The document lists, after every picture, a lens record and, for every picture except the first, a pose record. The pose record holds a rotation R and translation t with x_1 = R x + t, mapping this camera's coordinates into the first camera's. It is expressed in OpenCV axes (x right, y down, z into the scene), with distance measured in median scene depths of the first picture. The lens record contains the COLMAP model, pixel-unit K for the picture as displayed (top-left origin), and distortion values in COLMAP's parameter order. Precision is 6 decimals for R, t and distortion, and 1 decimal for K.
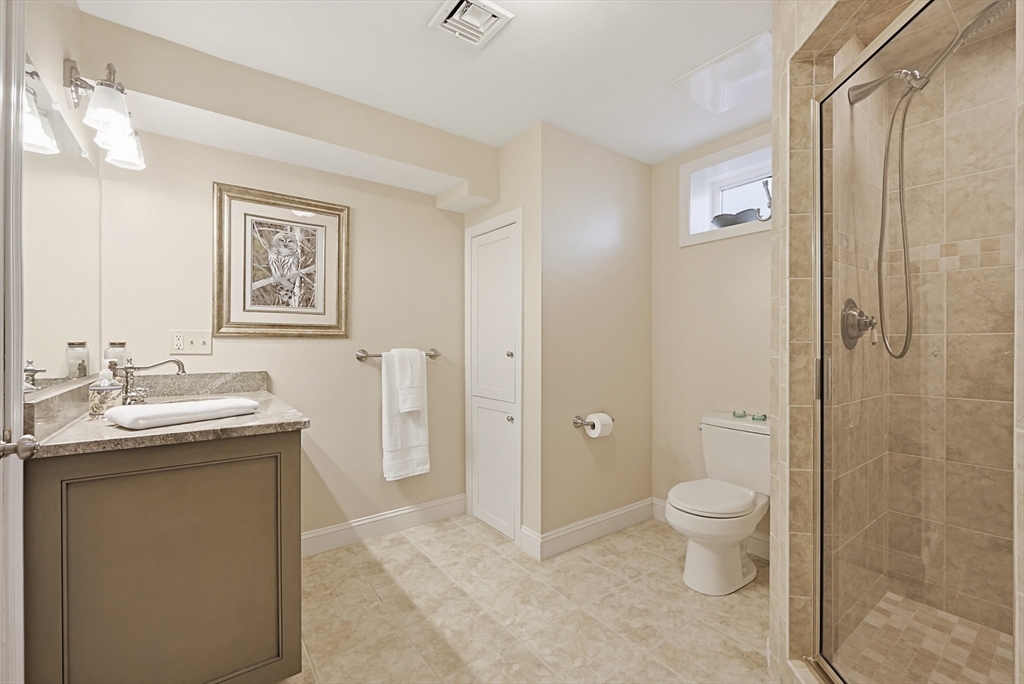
lens RADIAL K [[438.0, 0, 512.0], [0, 438.0, 347.0], [0, 0, 1]] dist [-0.003389, -0.000645]
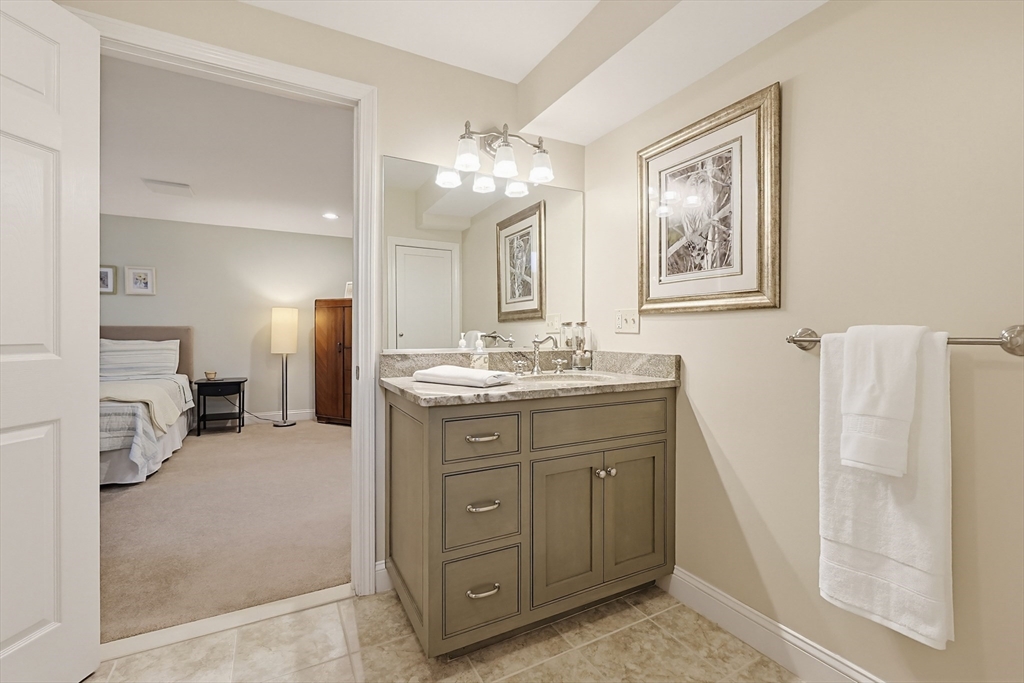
lens RADIAL K [[438.0, 0, 512.6], [0, 438.0, 330.6], [0, 0, 1]] dist [-0.003389, -0.000645]
pose [[-0.138550, 0.001846, -0.990354, 0.269985], [0.002951, 0.999995, 0.001451, 0.007825], [0.990351, -0.002721, -0.138555, 0.783515]]
